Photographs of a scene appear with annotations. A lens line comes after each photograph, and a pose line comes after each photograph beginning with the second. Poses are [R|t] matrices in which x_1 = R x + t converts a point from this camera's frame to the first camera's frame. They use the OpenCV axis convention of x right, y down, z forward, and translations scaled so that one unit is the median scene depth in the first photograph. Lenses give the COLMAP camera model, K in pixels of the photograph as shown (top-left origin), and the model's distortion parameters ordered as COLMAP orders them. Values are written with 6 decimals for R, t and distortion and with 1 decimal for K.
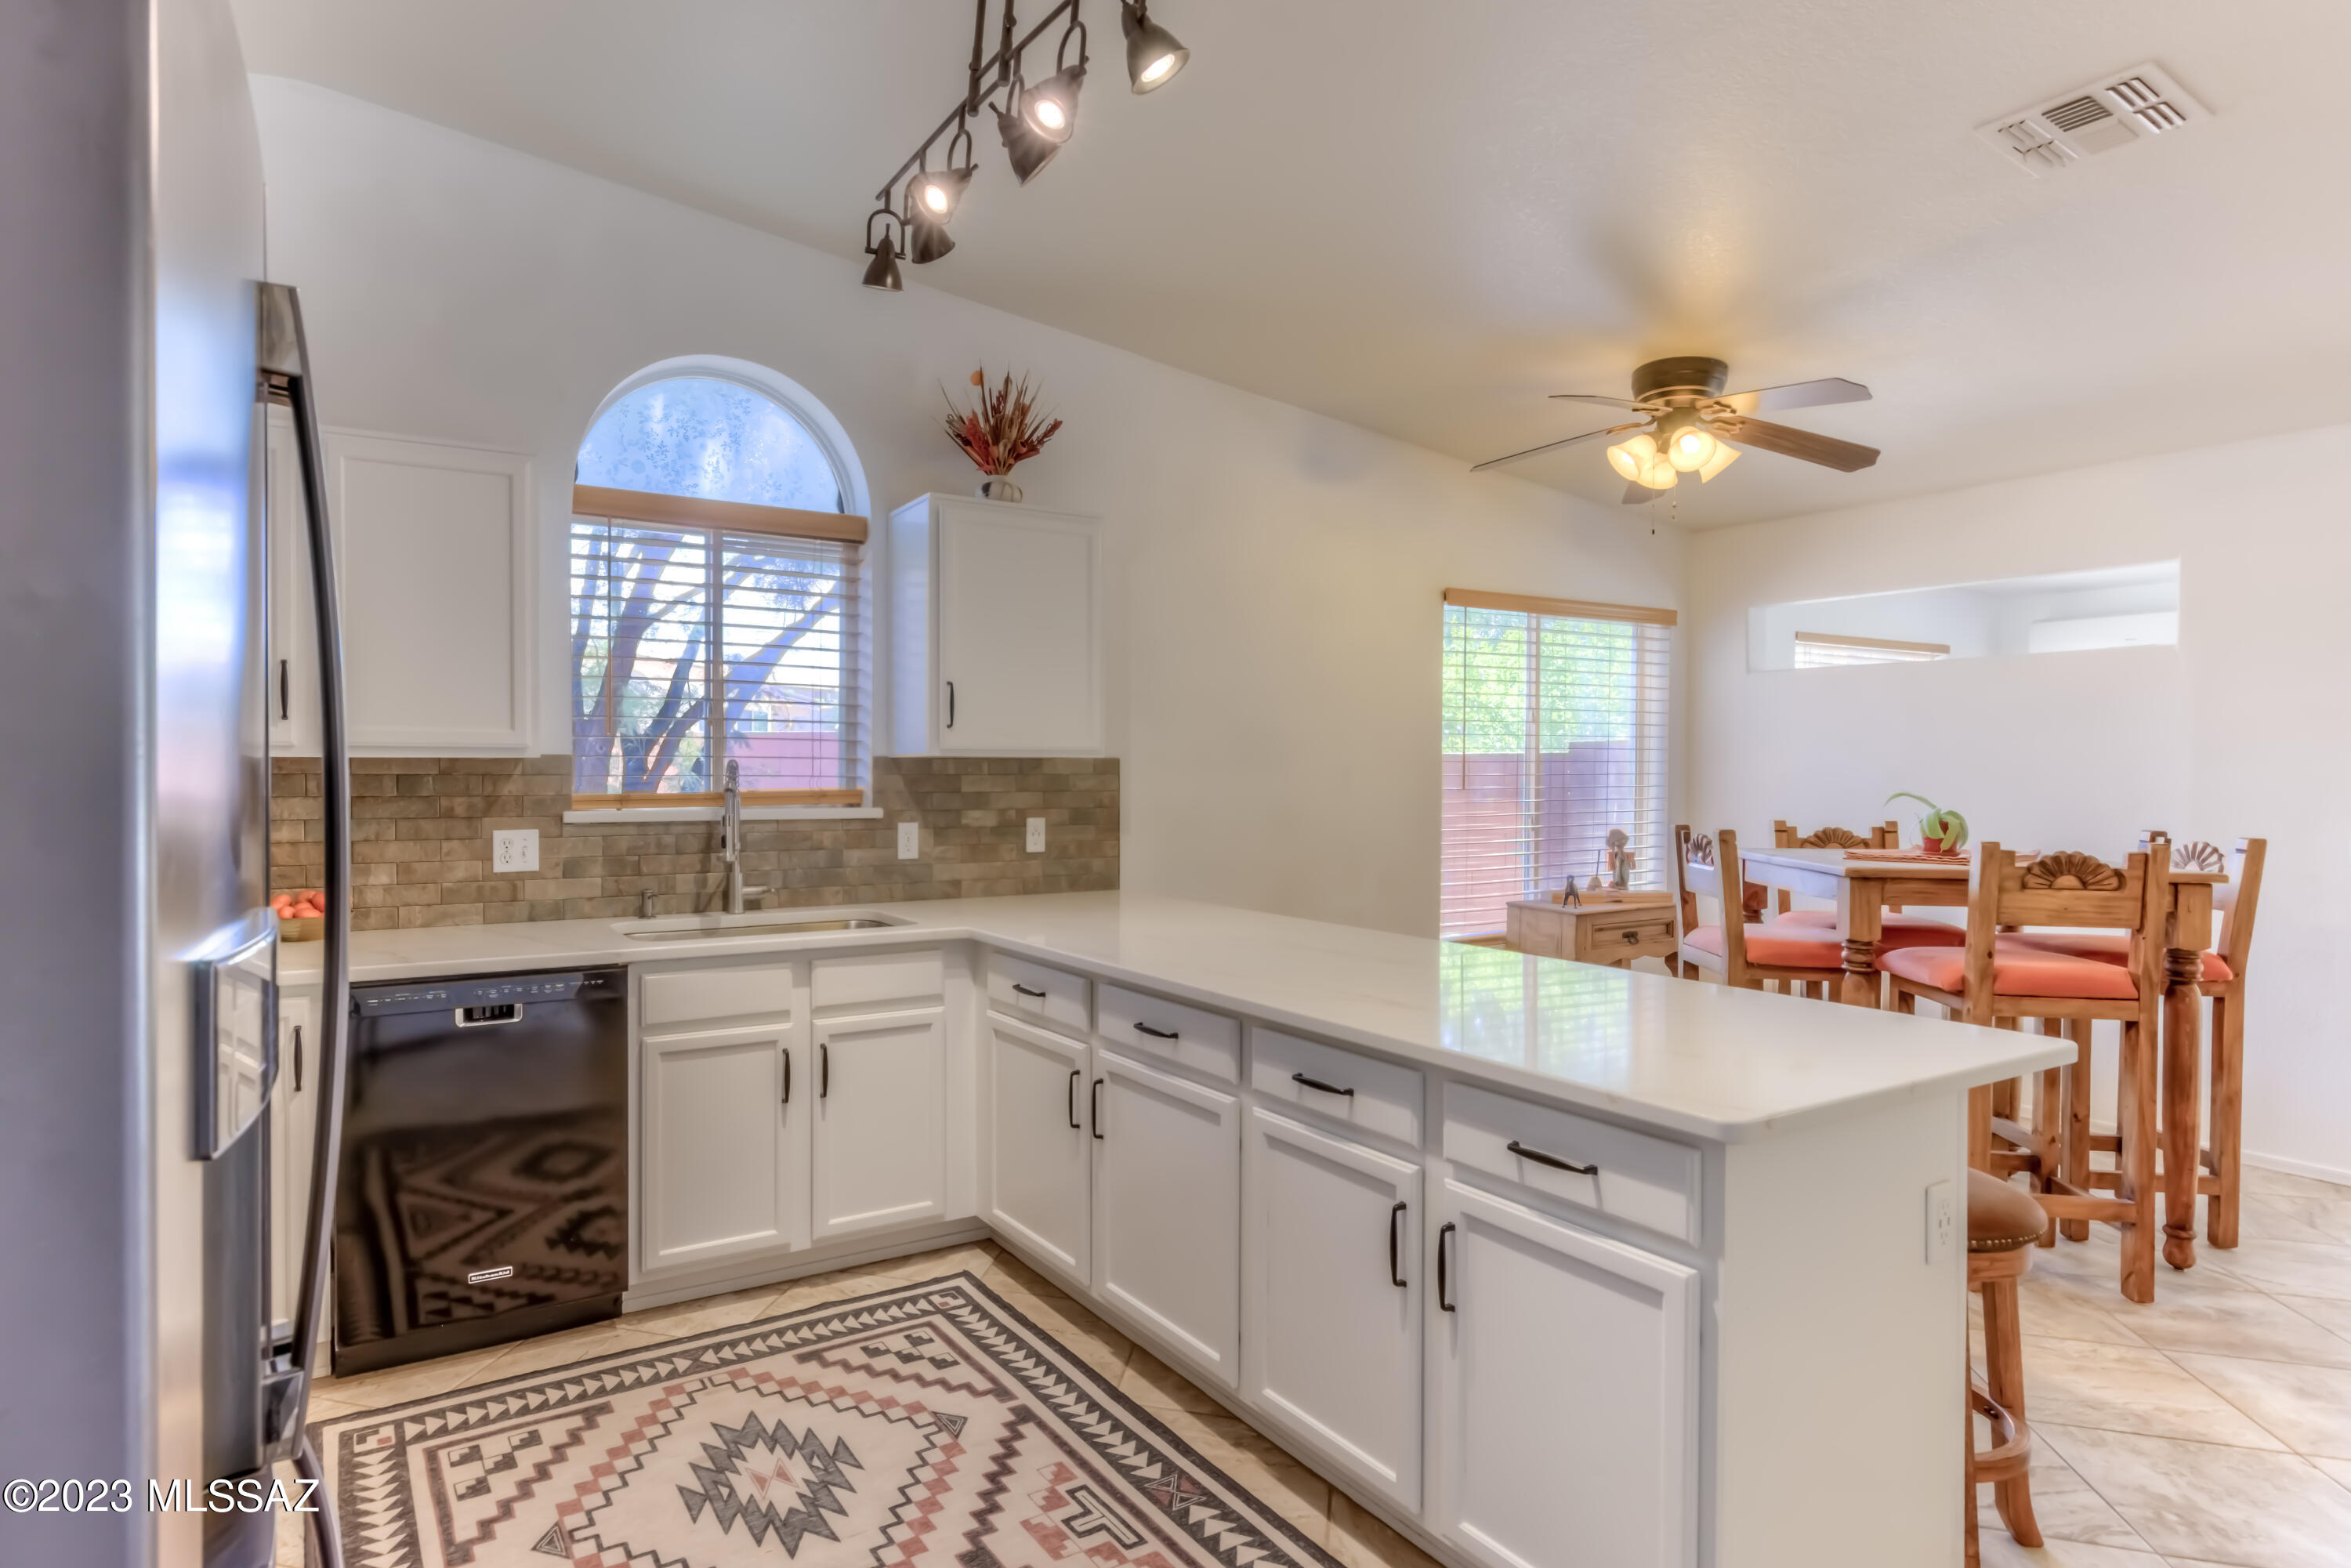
lens RADIAL K [[1221.7, 0, 1059.2], [0, 1221.7, 784.1], [0, 0, 1]] dist [0.002756, -0.000086]
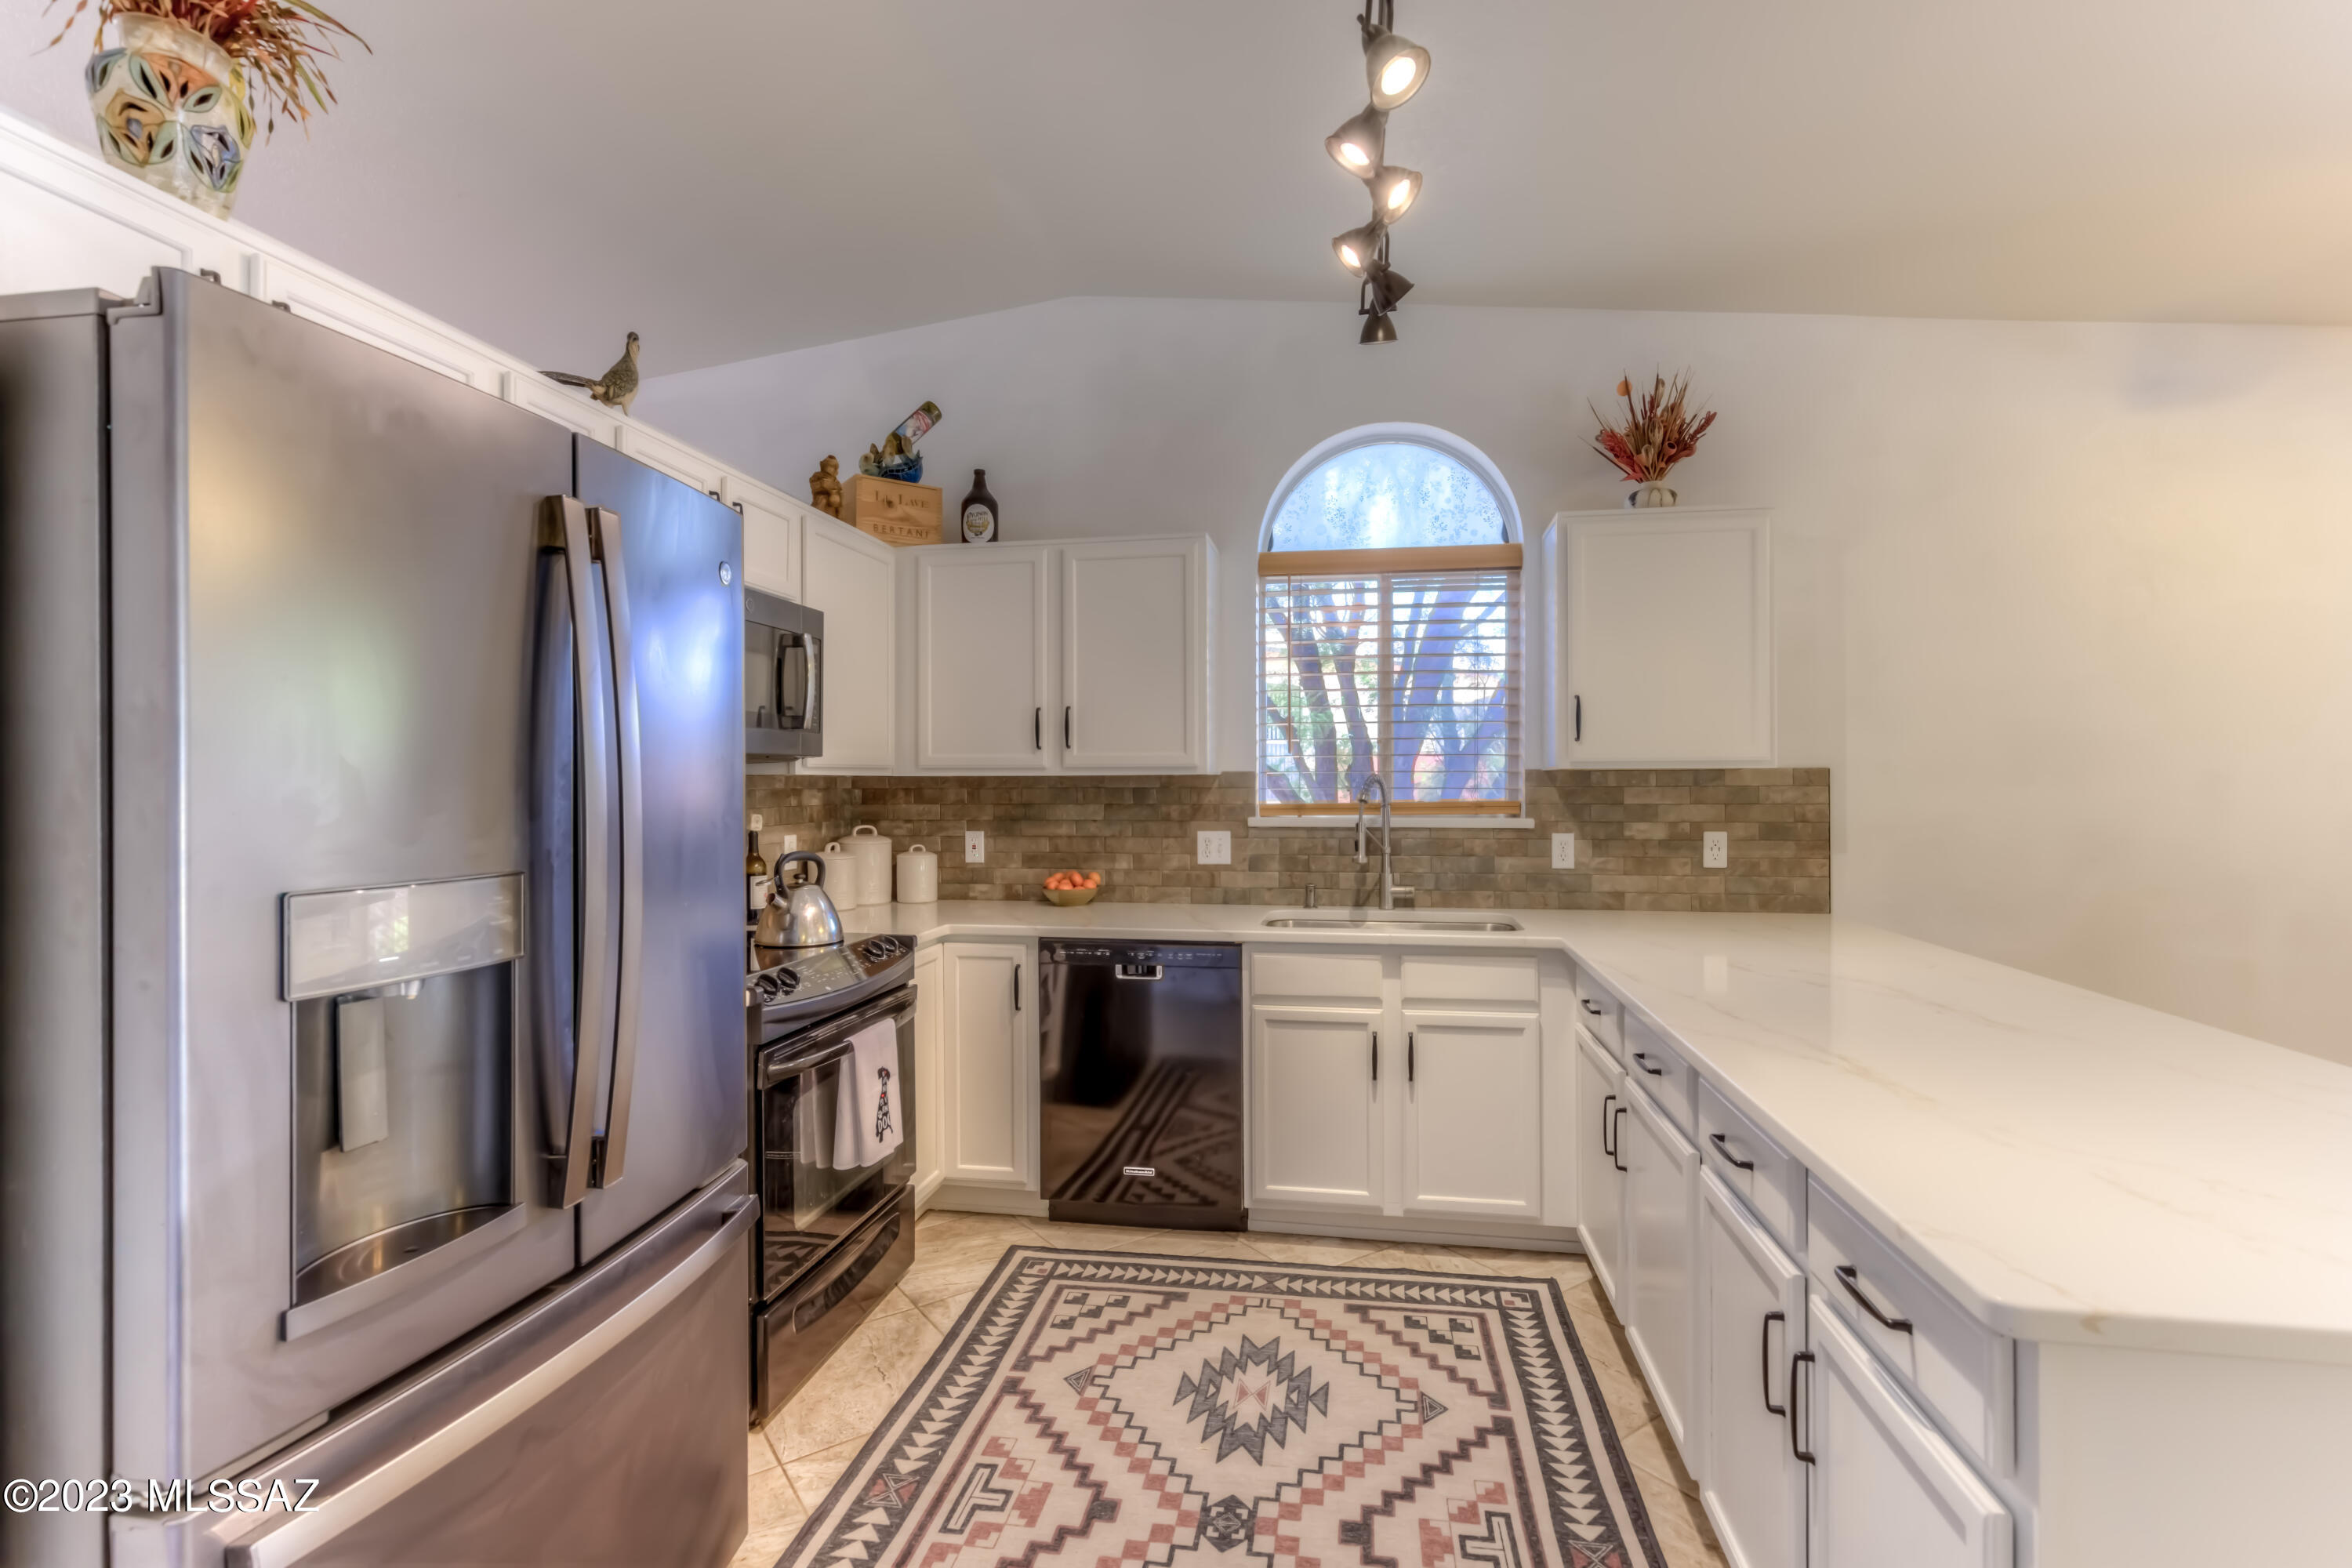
lens RADIAL K [[1094.6, 0, 1213.3], [0, 1094.6, 783.3], [0, 0, 1]] dist [0.001513, -0.000983]
pose [[0.773814, -0.004375, -0.633398, 0.289627], [-0.002225, 0.999951, -0.009625, -0.001419], [0.633409, 0.008857, 0.773767, 0.122688]]
